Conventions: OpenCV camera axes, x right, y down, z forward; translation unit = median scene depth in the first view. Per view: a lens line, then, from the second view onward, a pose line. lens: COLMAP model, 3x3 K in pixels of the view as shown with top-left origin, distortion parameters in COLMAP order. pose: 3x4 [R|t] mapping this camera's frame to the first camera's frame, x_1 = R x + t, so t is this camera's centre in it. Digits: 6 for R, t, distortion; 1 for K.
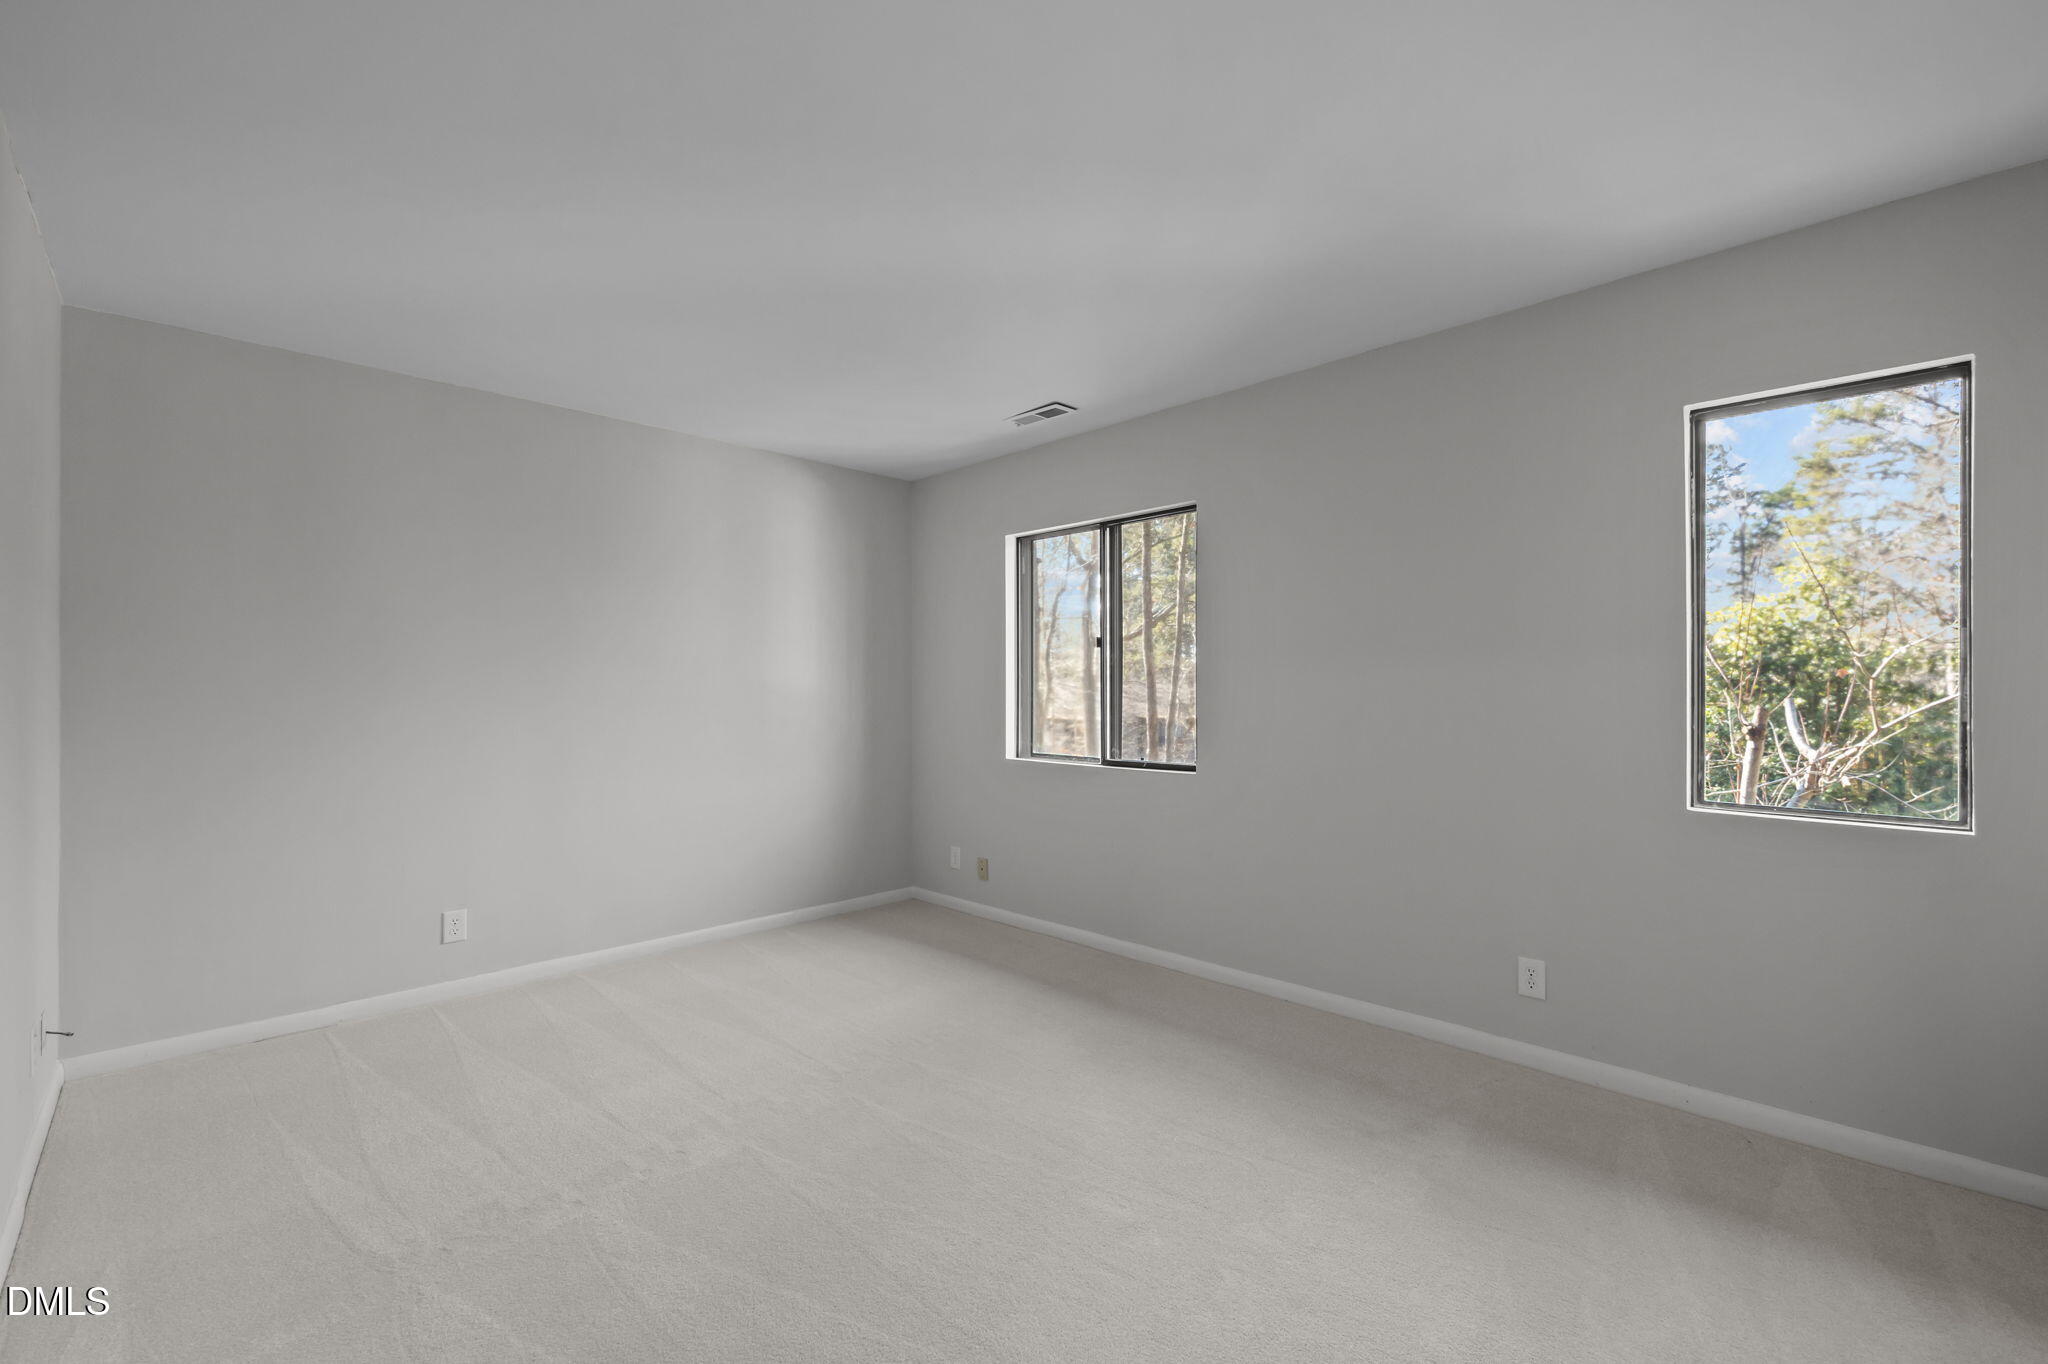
lens RADIAL K [[866.1, 0, 1023.6], [0, 866.1, 683.4], [0, 0, 1]] dist [0.001761, 0.000361]
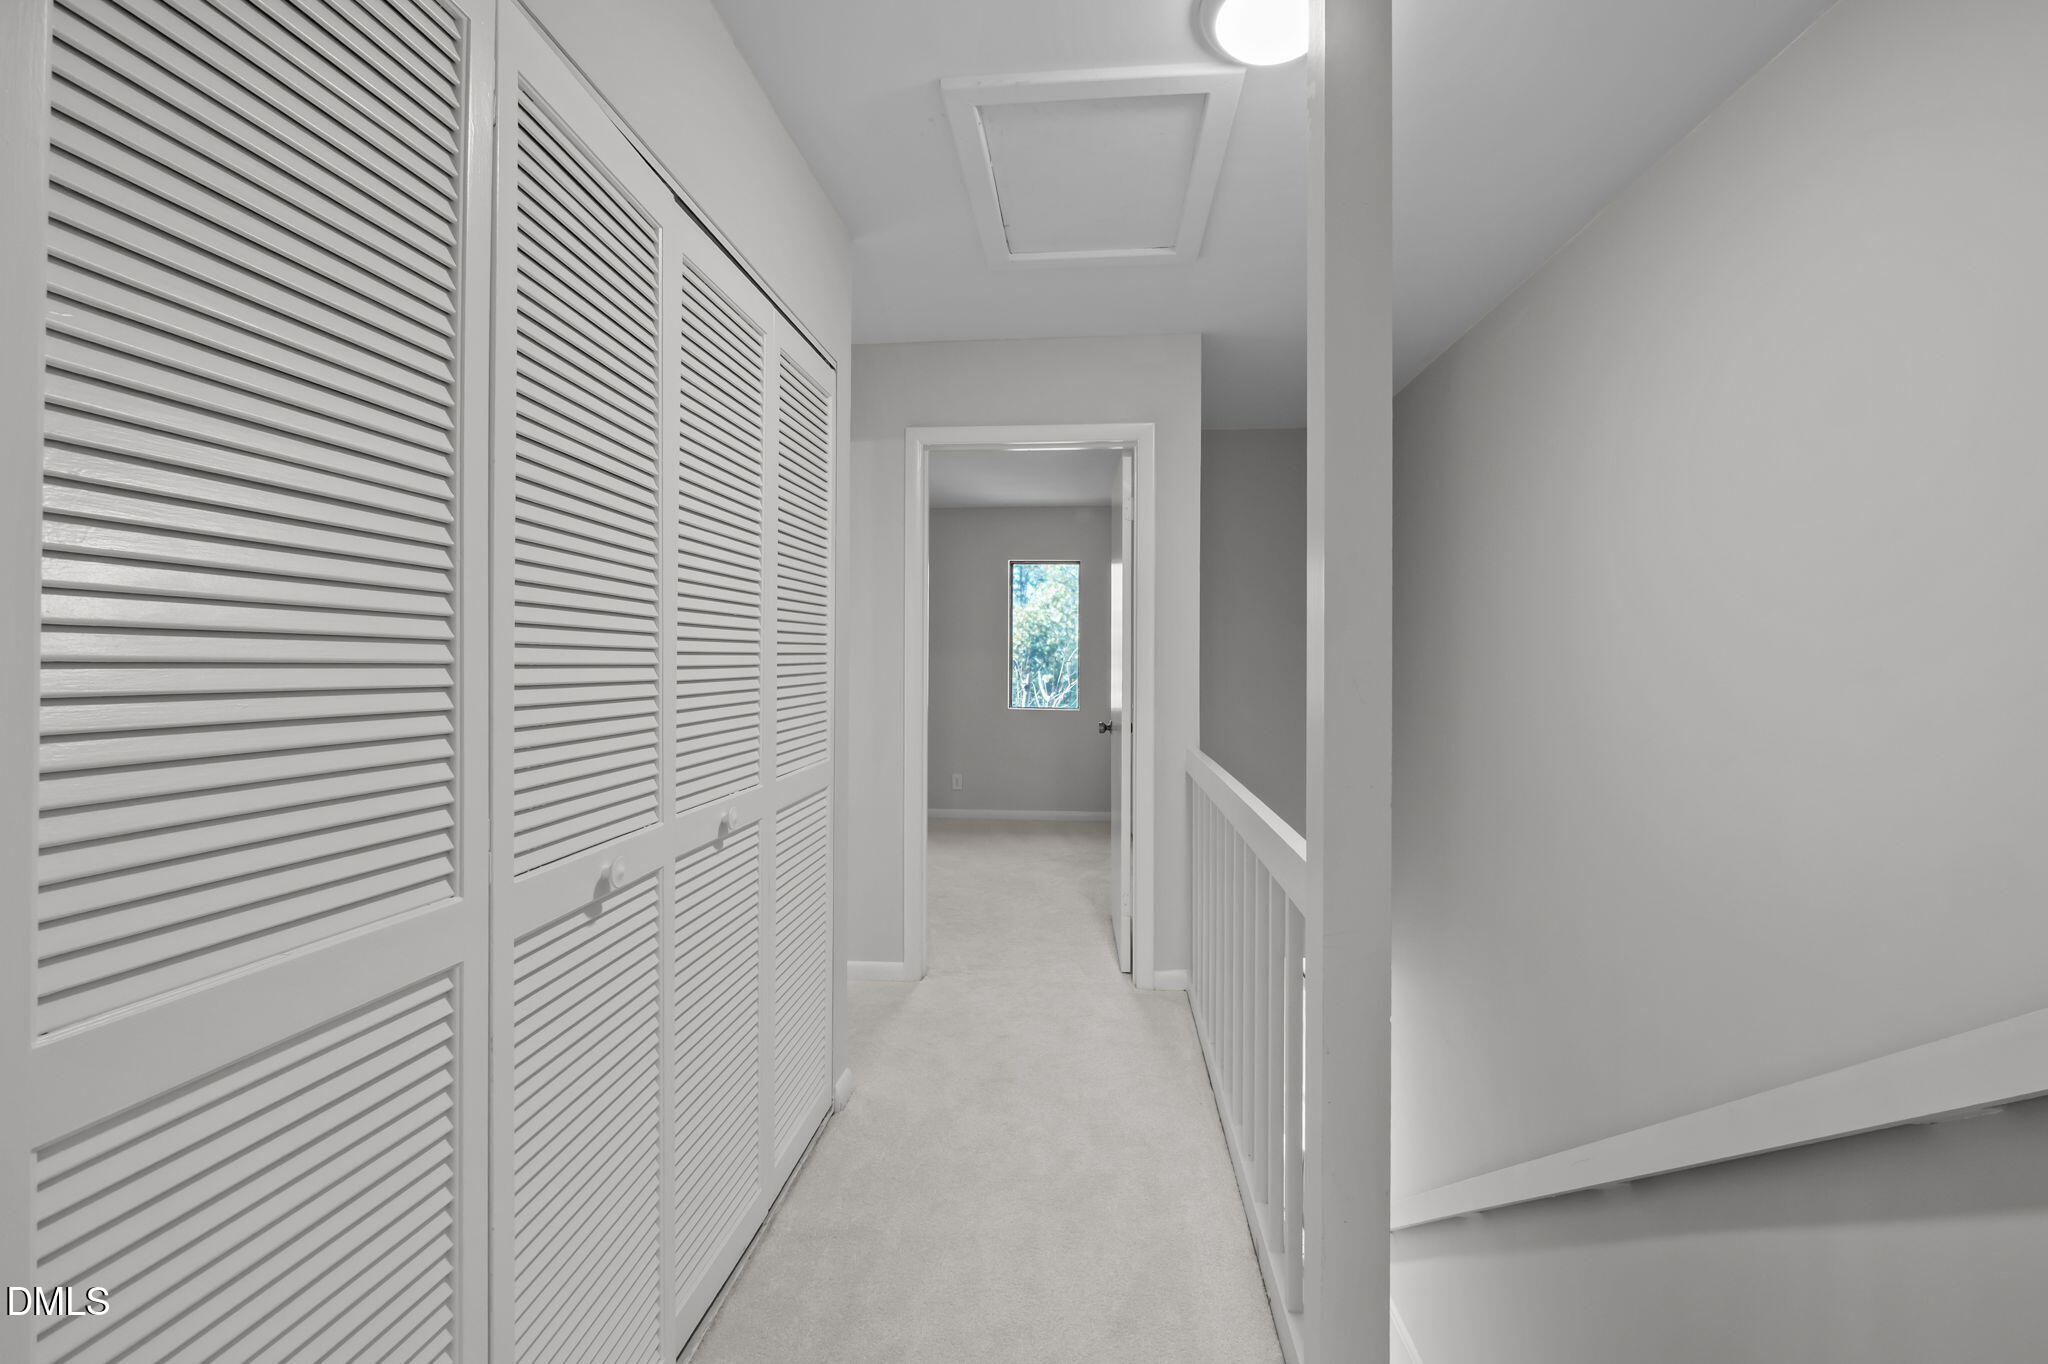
lens RADIAL K [[866.1, 0, 1023.1], [0, 866.1, 668.6], [0, 0, 1]] dist [0.001761, 0.000361]
pose [[0.767662, 0.000821, 0.640855, -0.064534], [-0.004923, 0.999977, 0.004617, 0.000378], [-0.640836, -0.006699, 0.767648, -0.076644]]
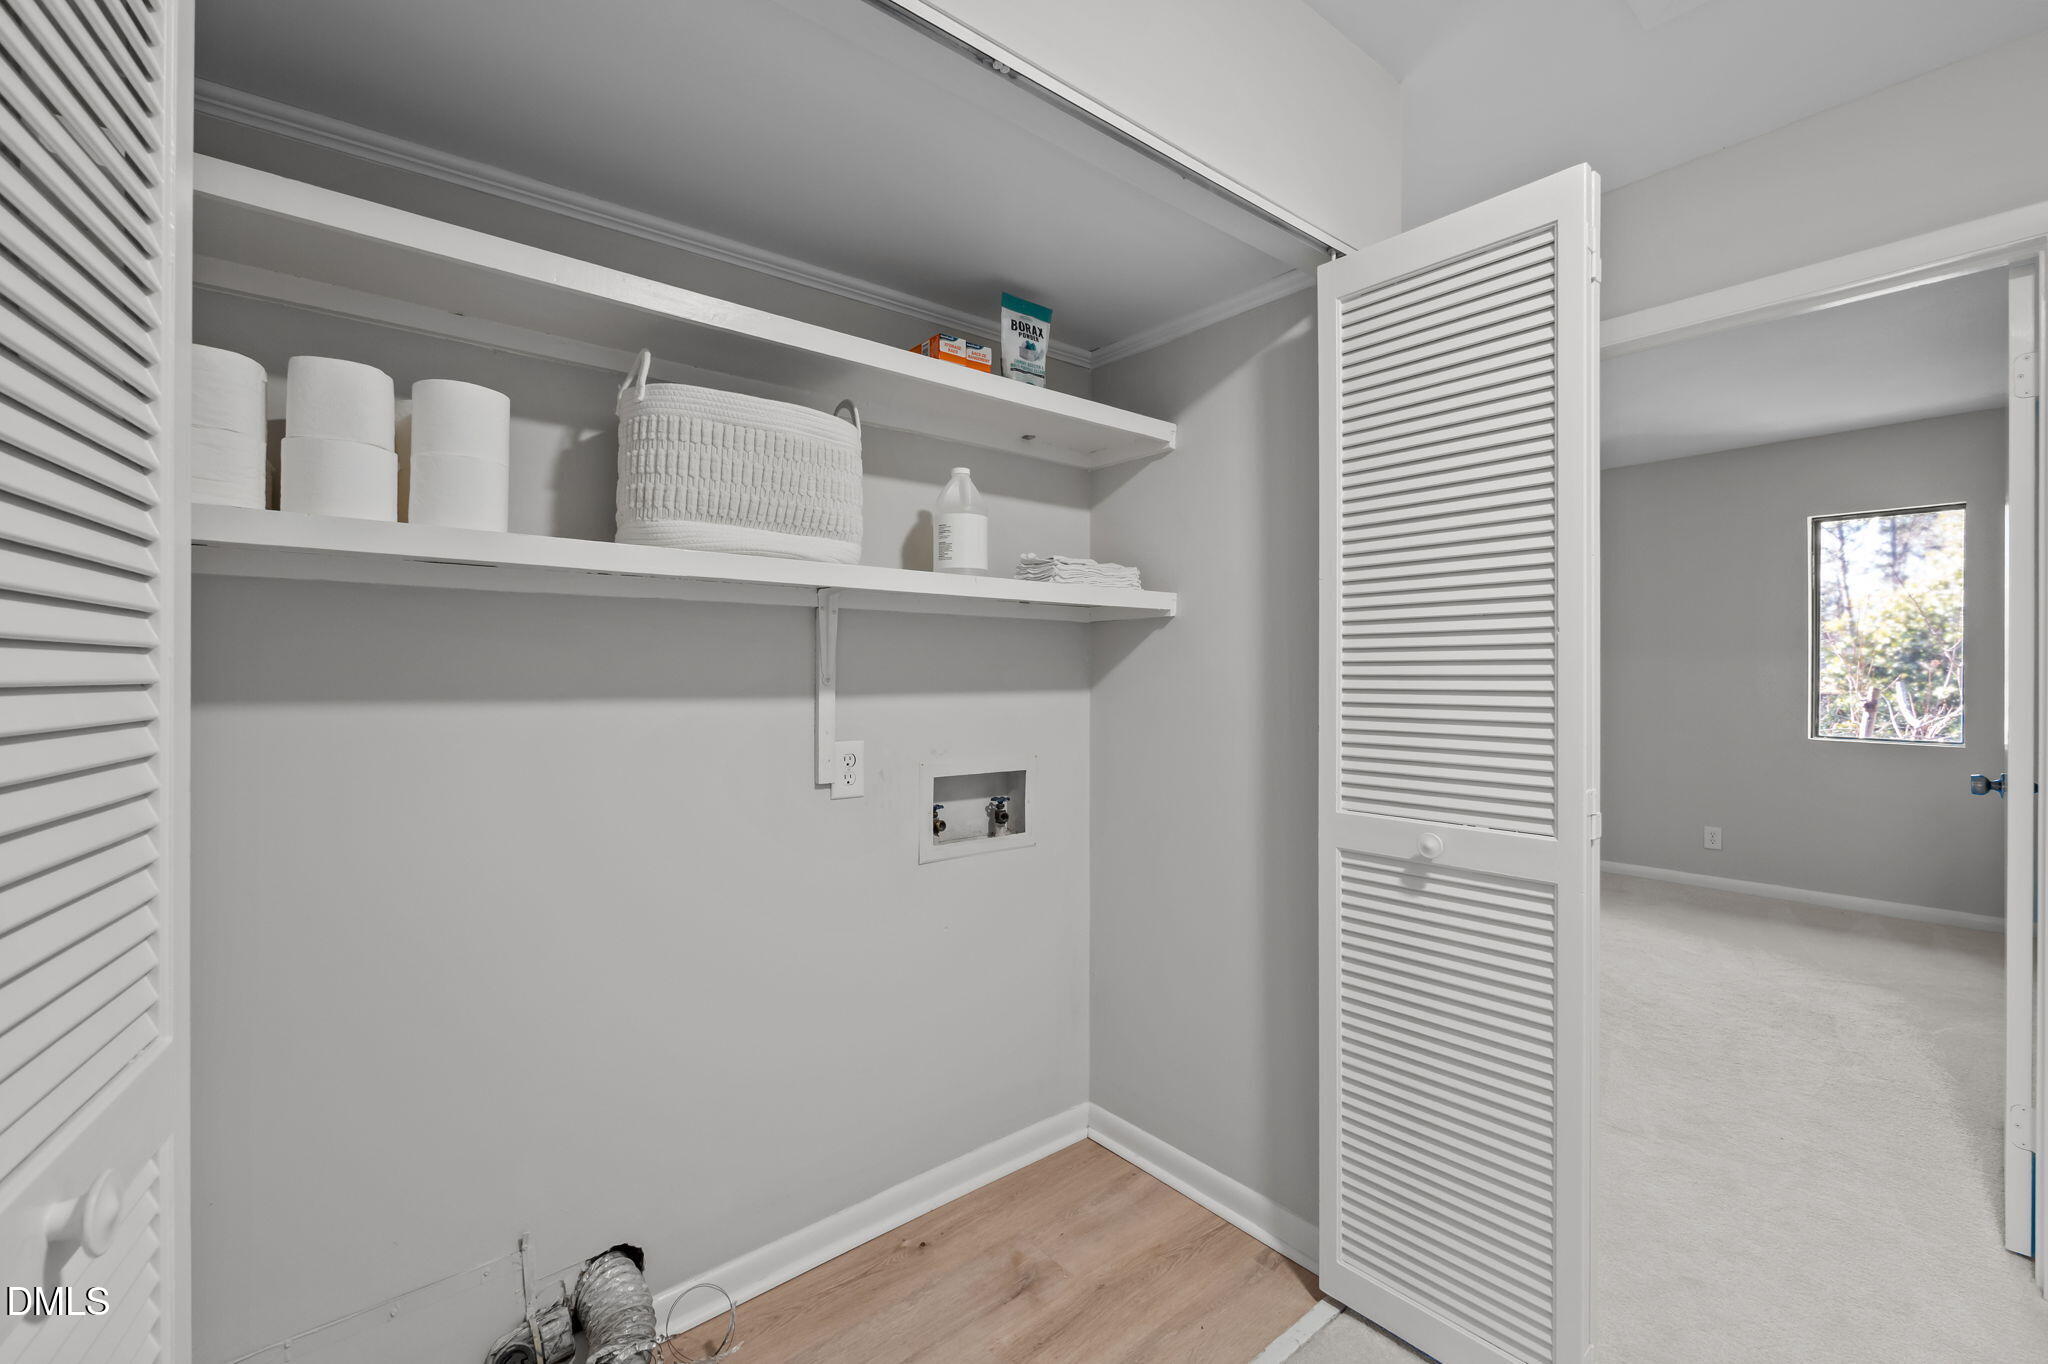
lens RADIAL K [[866.1, 0, 1018.4], [0, 866.1, 676.1], [0, 0, 1]] dist [0.001761, 0.000361]
pose [[0.995113, 0.000300, -0.098744, -0.048686], [0.000158, 0.999989, 0.004637, 0.000294], [0.098744, -0.004630, 0.995102, -0.067297]]
